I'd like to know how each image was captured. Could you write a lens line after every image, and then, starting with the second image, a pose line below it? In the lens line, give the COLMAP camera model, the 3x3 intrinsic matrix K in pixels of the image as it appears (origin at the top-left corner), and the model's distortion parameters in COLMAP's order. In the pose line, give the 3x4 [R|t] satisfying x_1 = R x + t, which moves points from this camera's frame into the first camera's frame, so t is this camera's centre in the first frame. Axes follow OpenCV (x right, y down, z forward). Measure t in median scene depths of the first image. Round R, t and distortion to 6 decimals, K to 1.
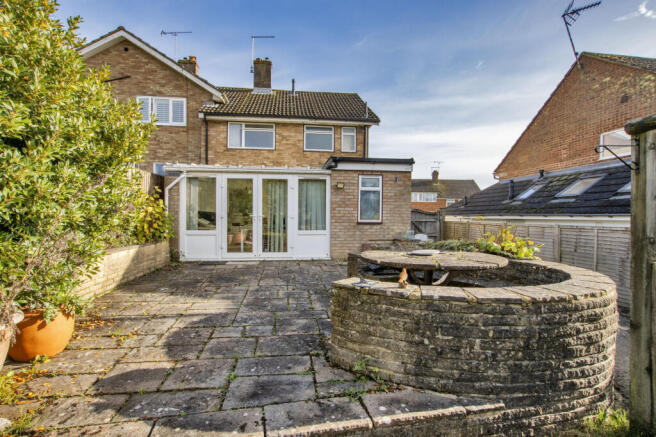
lens RADIAL K [[319.8, 0, 327.0], [0, 319.8, 218.2], [0, 0, 1]] dist [-0.000854, 0.001012]
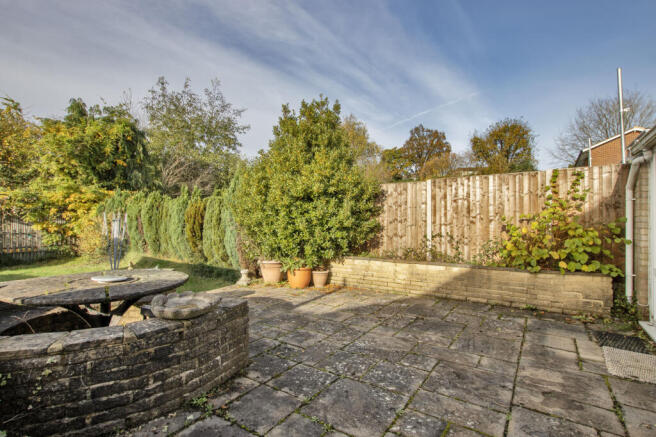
lens RADIAL K [[319.8, 0, 326.1], [0, 319.8, 220.6], [0, 0, 1]] dist [-0.000854, 0.001012]
pose [[-0.675135, -0.014165, -0.737558, 0.556025], [-0.010770, 0.999898, -0.009346, -0.046250], [0.737615, 0.001634, -0.675219, 2.046121]]
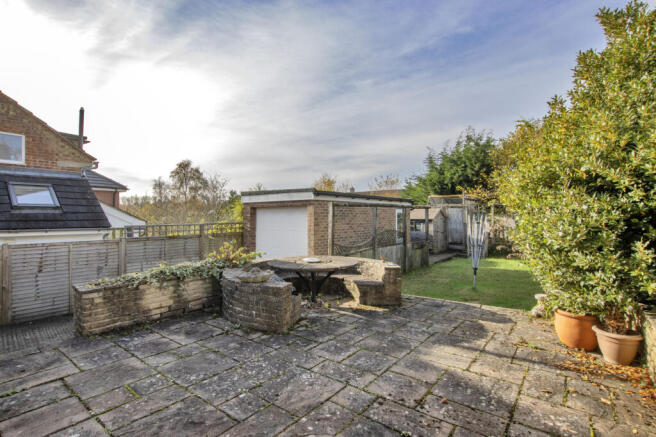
lens RADIAL K [[319.8, 0, 327.2], [0, 319.8, 217.3], [0, 0, 1]] dist [-0.000854, 0.001012]
pose [[-0.695351, -0.007361, 0.718633, -0.832213], [0.000445, 0.999943, 0.010672, -0.110185], [-0.718670, 0.007741, -0.695308, 2.018585]]
